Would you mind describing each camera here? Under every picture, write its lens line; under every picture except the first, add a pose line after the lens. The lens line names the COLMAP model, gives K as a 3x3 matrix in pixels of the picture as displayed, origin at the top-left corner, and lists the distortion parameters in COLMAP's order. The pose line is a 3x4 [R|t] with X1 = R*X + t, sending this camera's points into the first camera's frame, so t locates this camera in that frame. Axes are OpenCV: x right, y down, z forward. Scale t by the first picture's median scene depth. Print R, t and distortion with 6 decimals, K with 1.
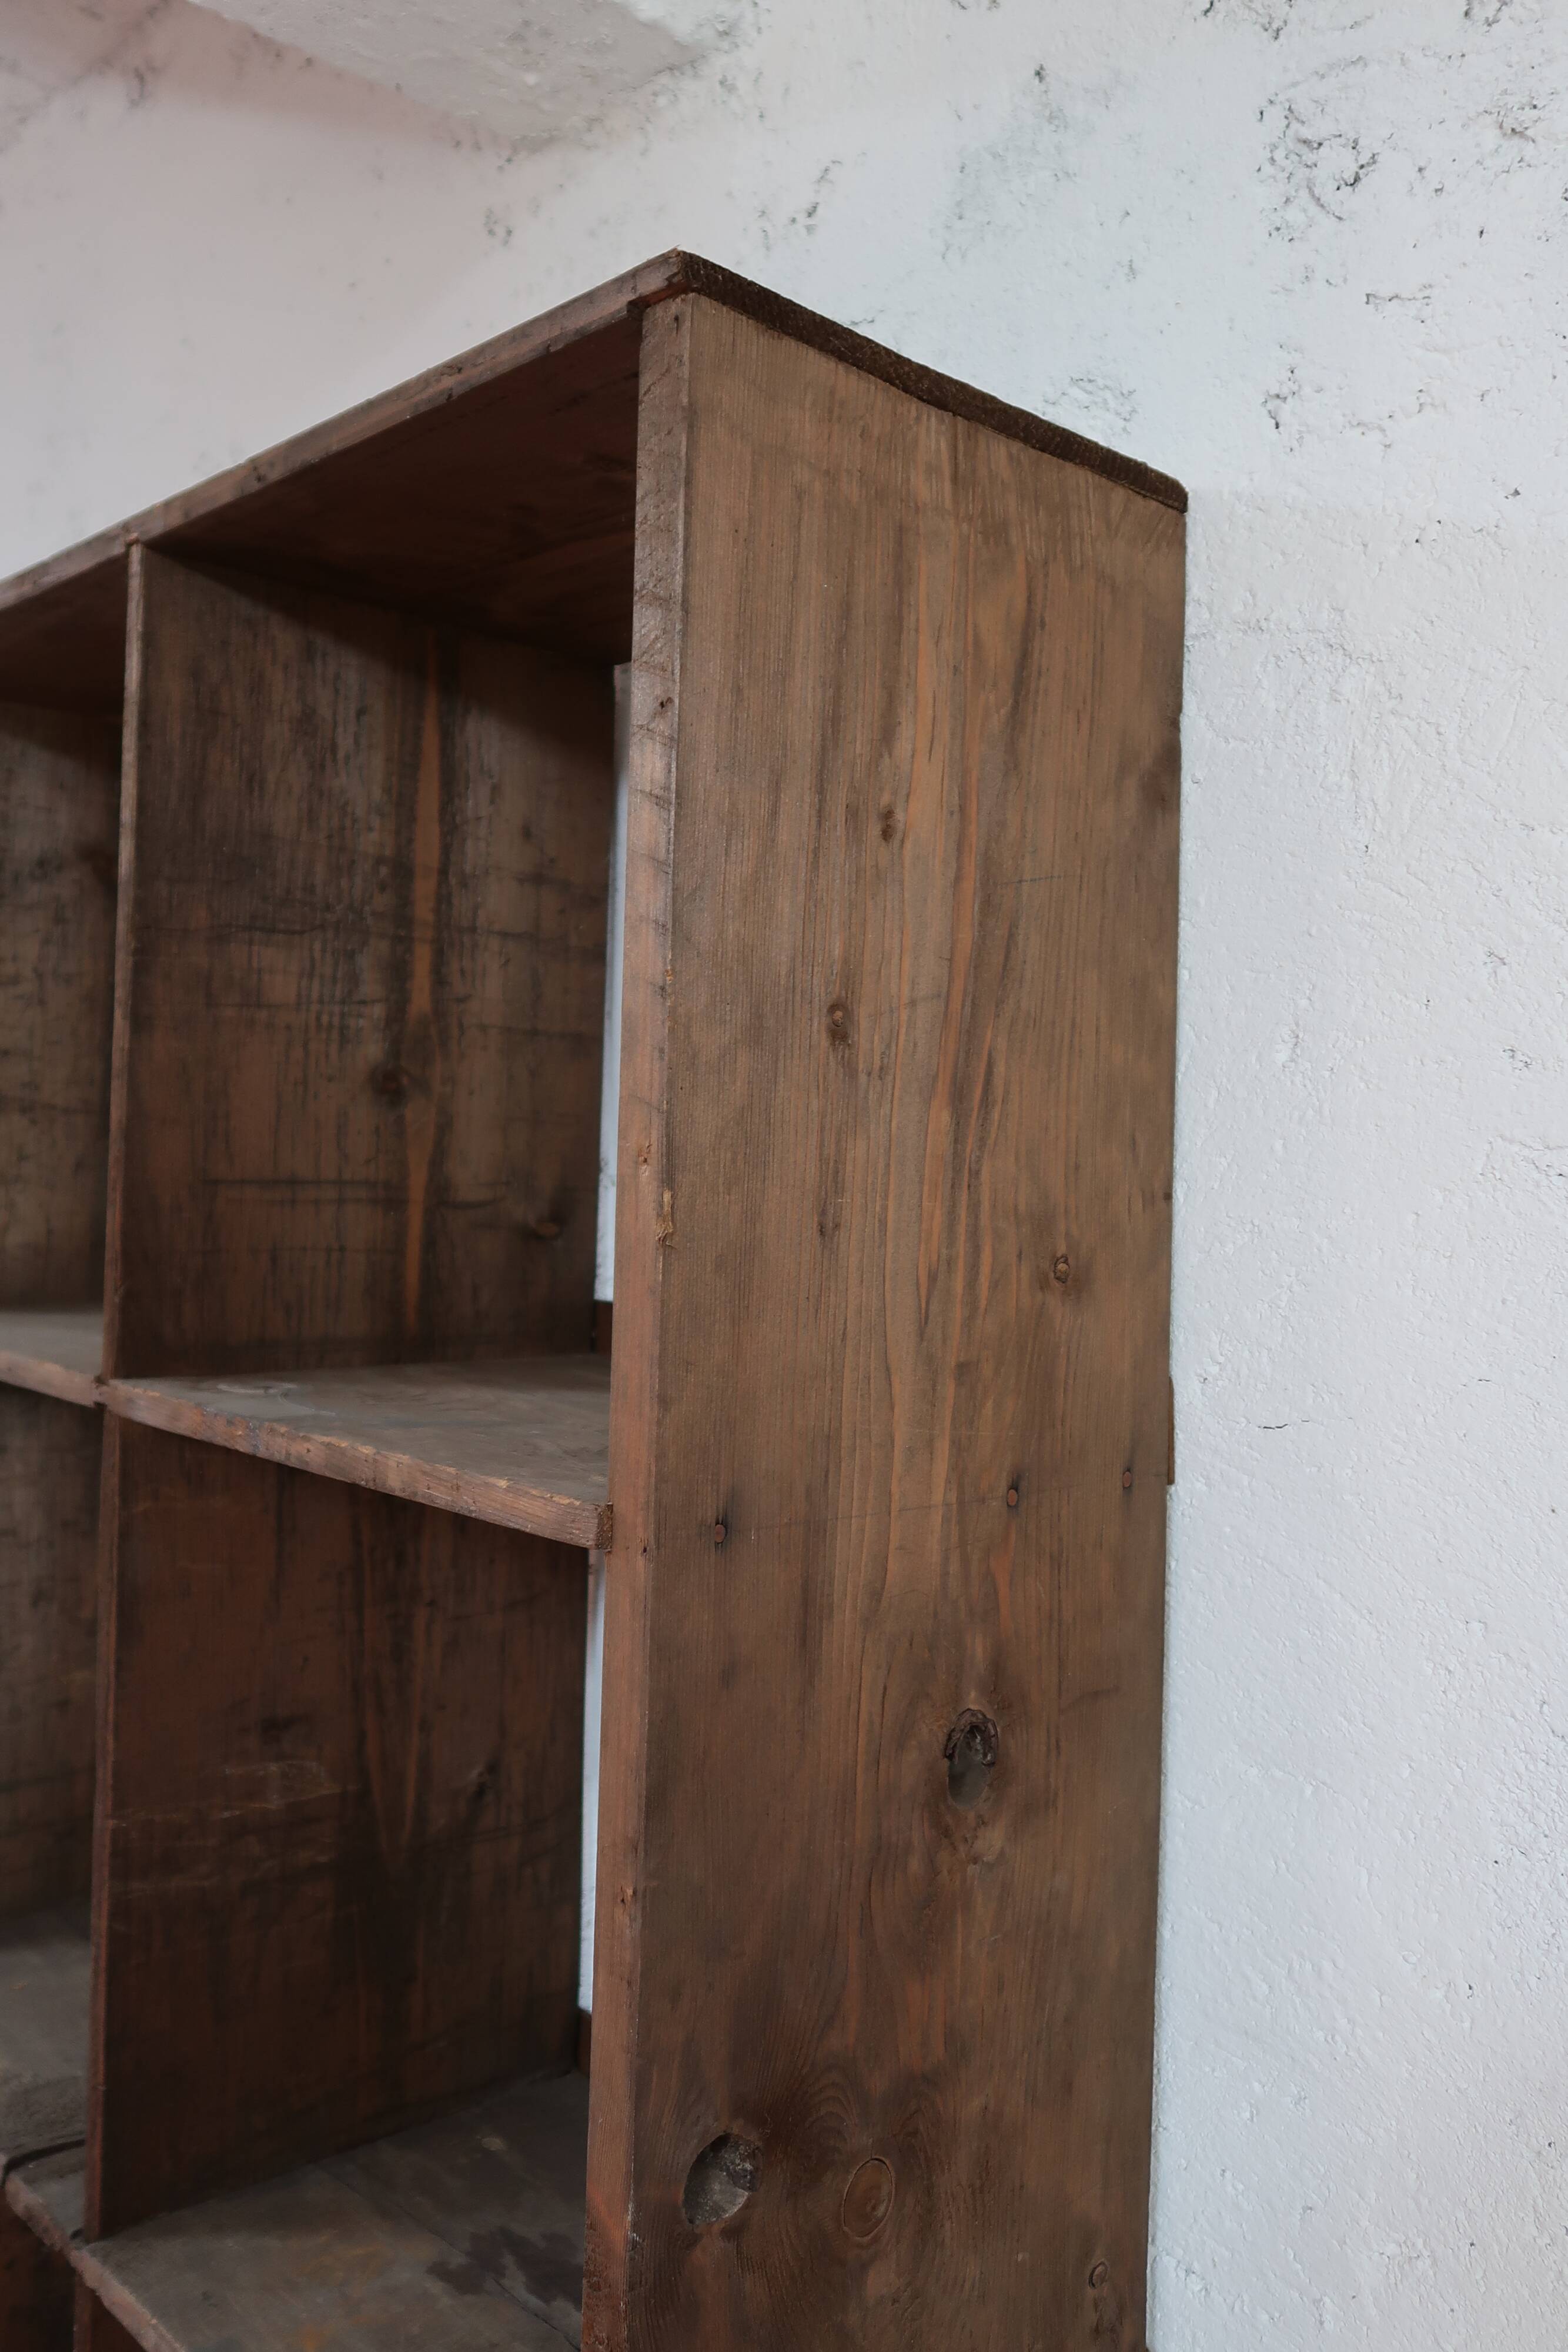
lens RADIAL K [[1905.0, 0, 784.0], [0, 1905.0, 1176.0], [0, 0, 1]] dist [0.005745, -0.001107]
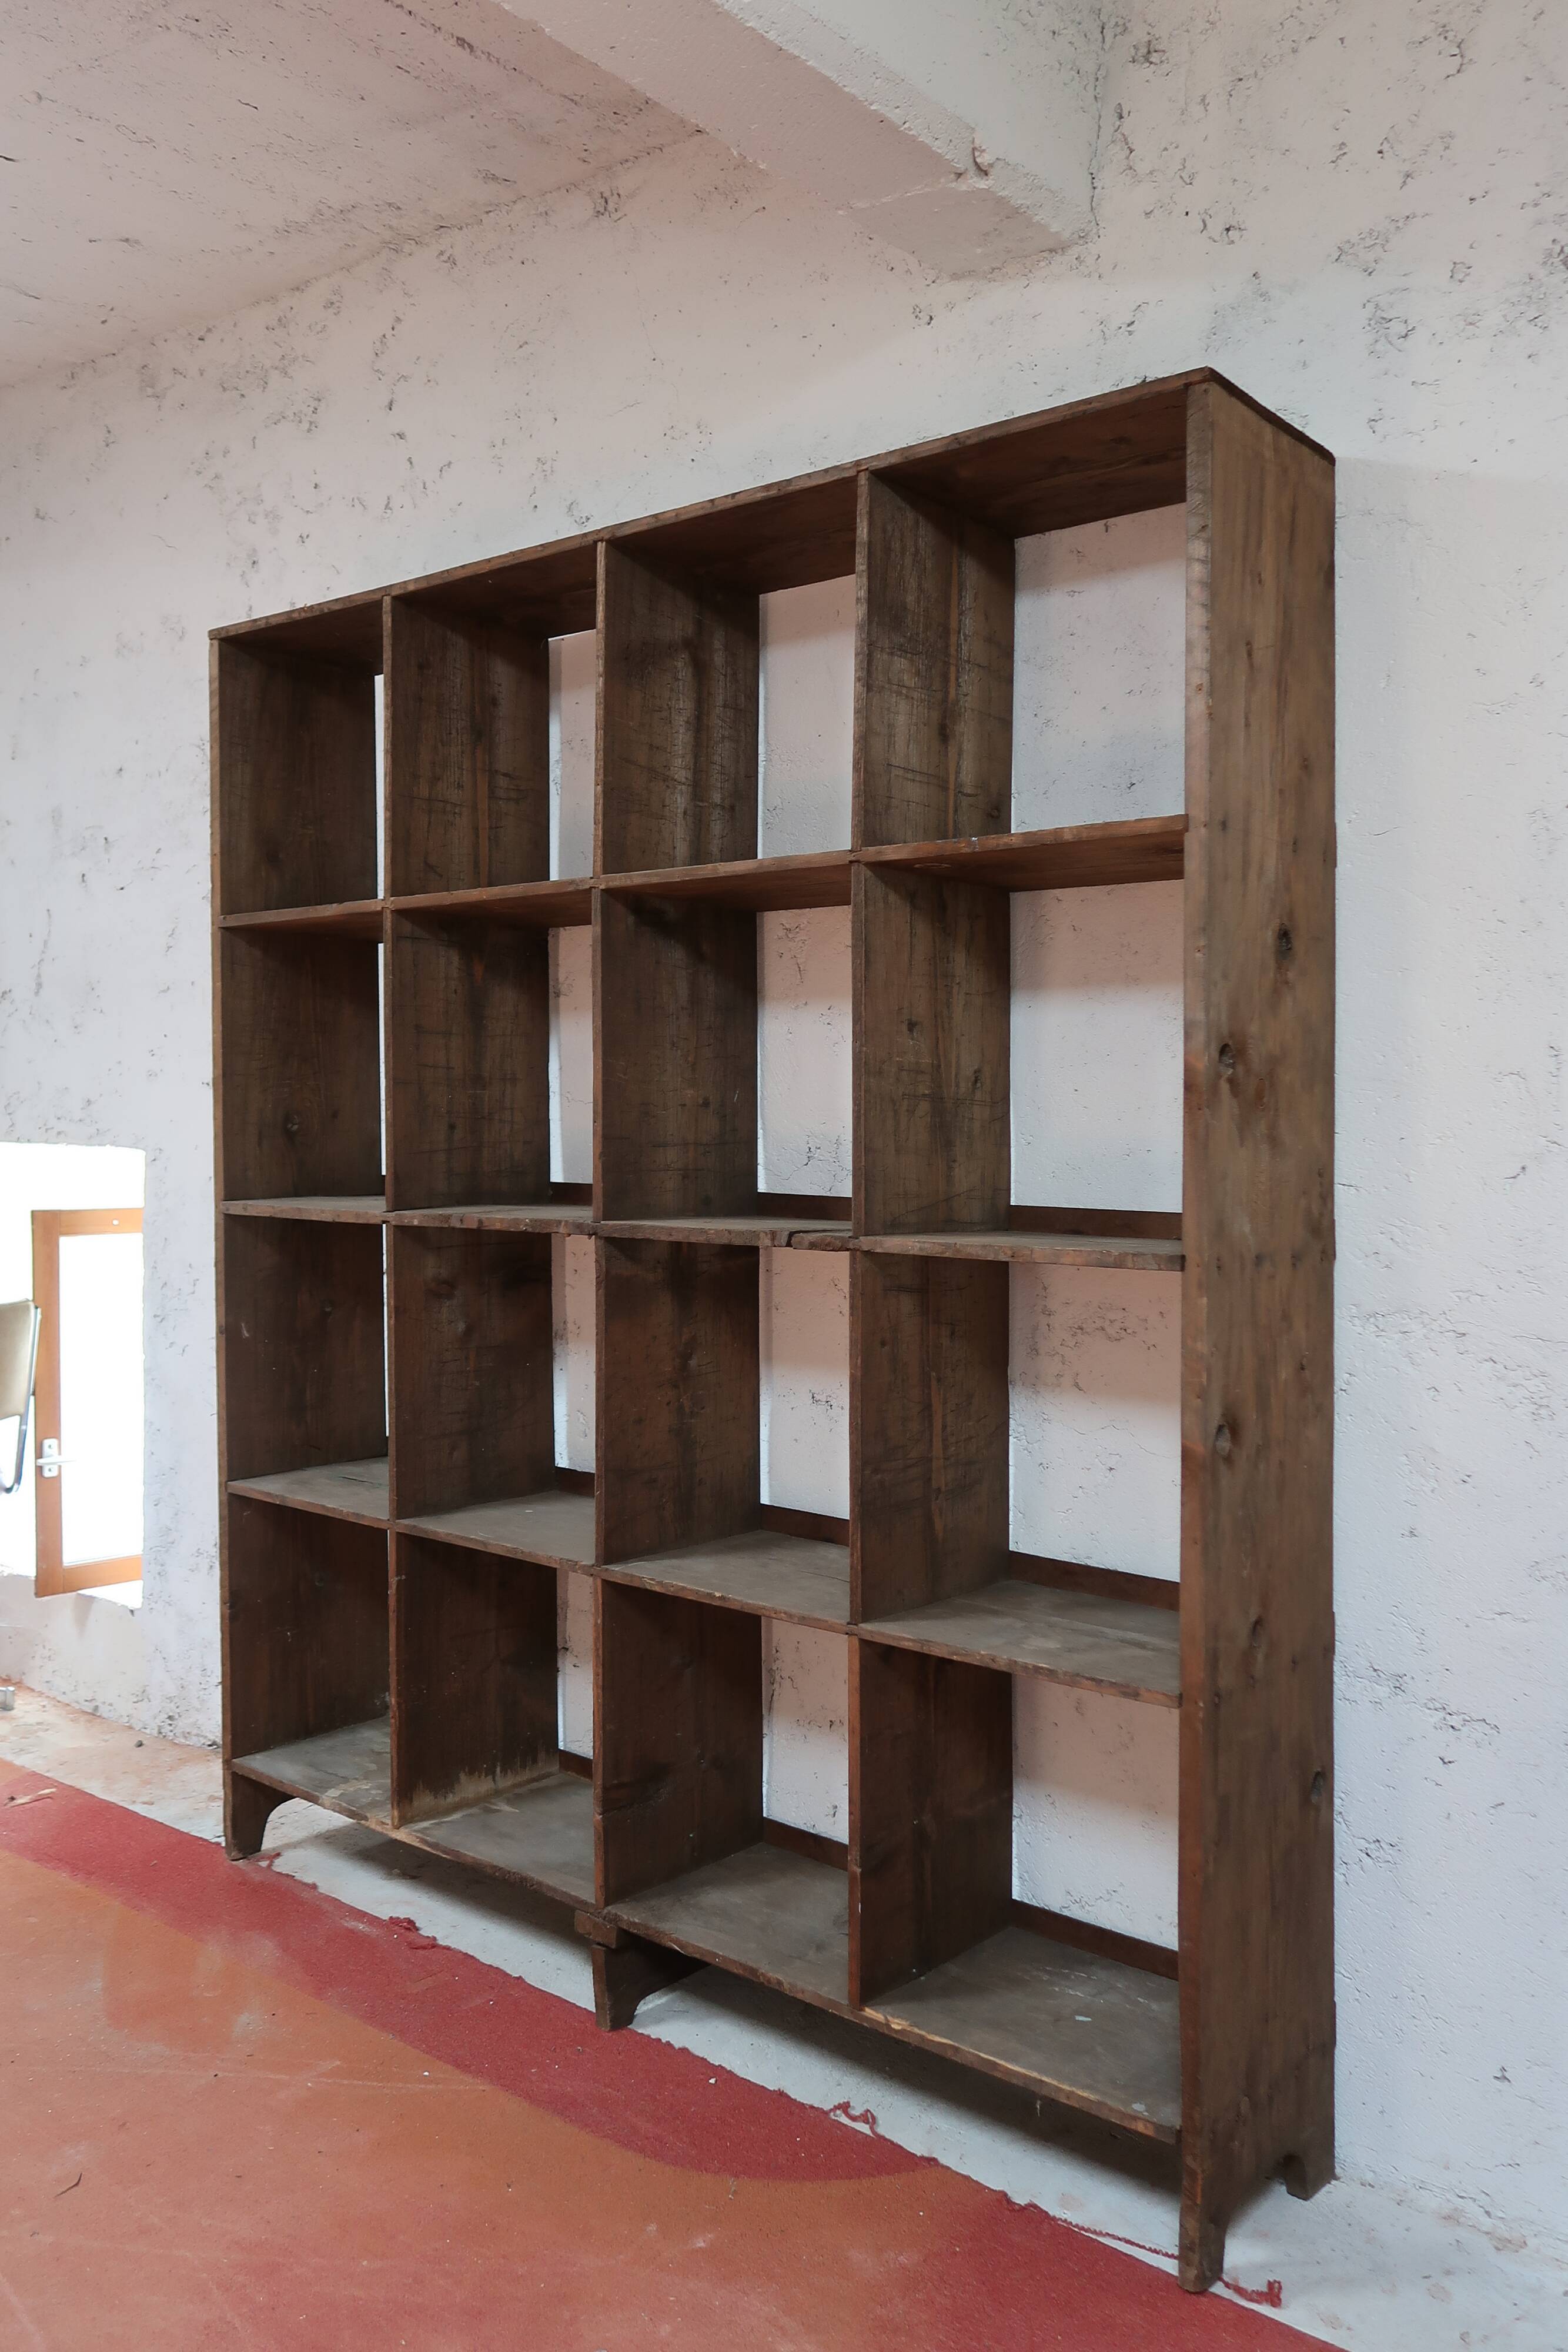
lens RADIAL K [[1905.0, 0, 784.0], [0, 1905.0, 1176.0], [0, 0, 1]] dist [0.005745, -0.001107]
pose [[0.990971, -0.025836, 0.131560, -0.750293], [0.024288, 0.999616, 0.013358, 0.460702], [-0.131854, -0.010042, 0.991218, -1.205889]]
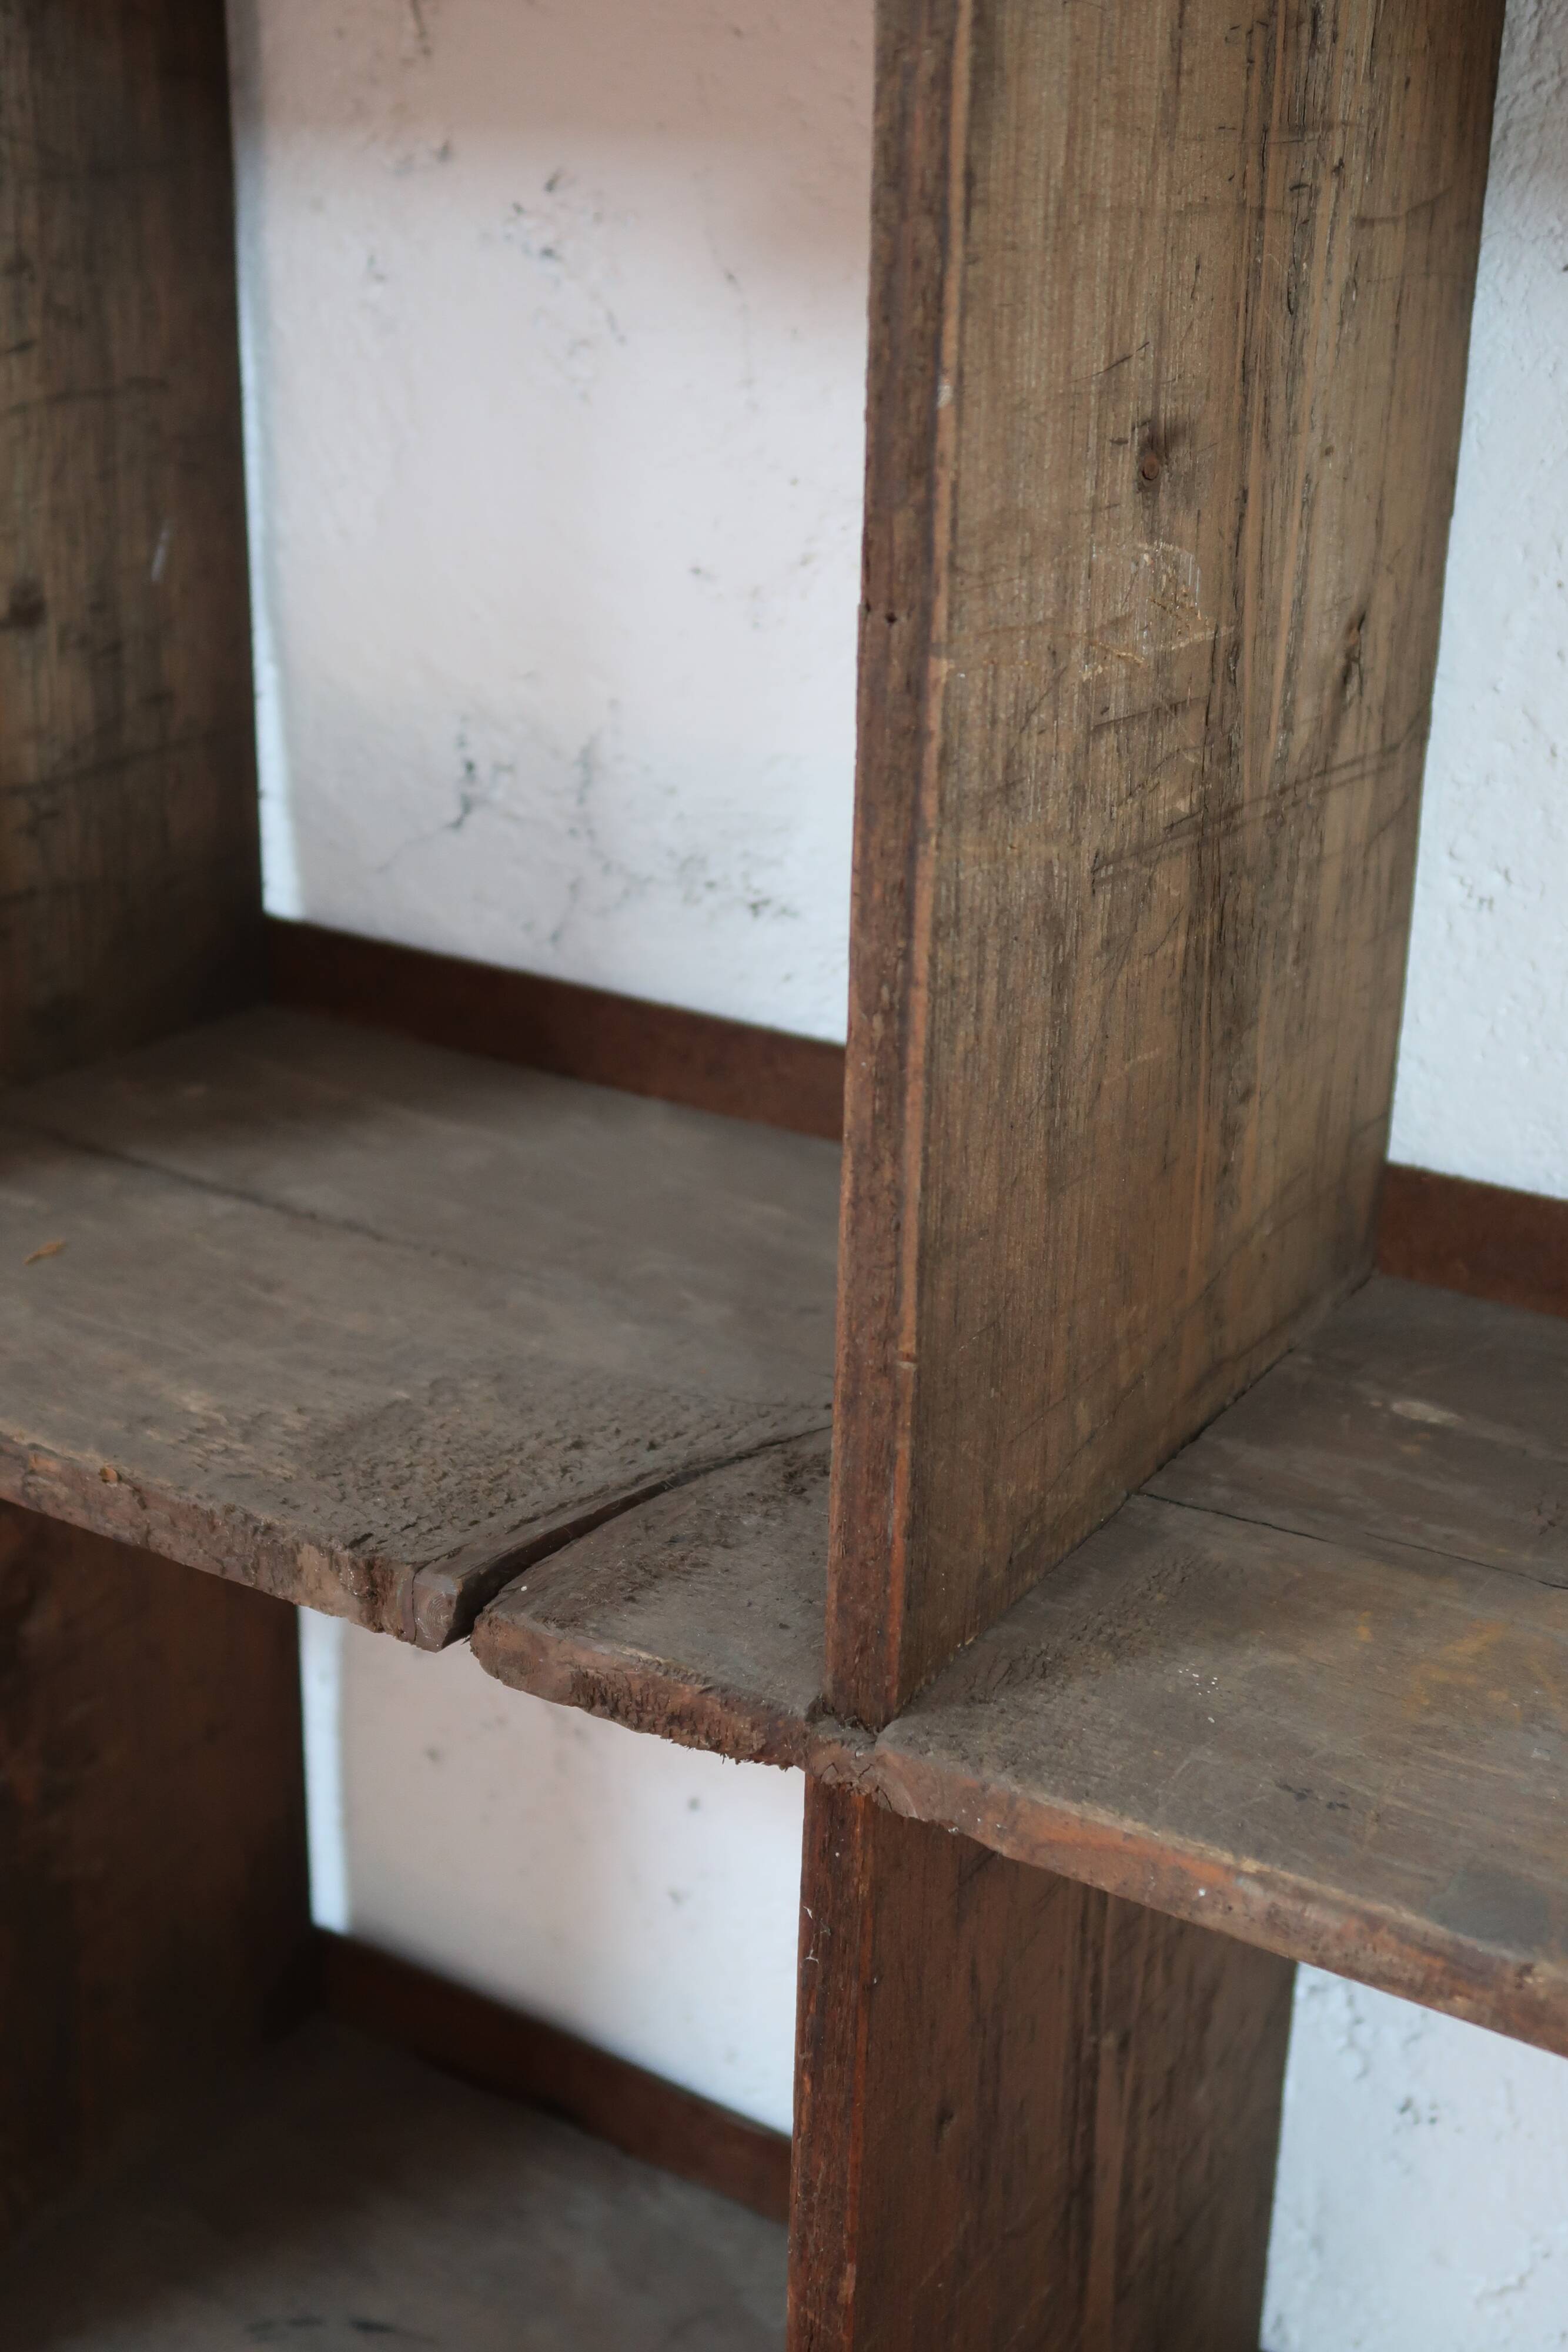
lens RADIAL K [[2712.1, 0, 784.0], [0, 2712.1, 1176.0], [0, 0, 1]] dist [0.001599, -0.007131]
pose [[0.954032, -0.105324, 0.280587, -0.534511], [0.002500, 0.938979, 0.343965, 0.258814], [-0.299694, -0.327453, 0.896079, 0.541792]]
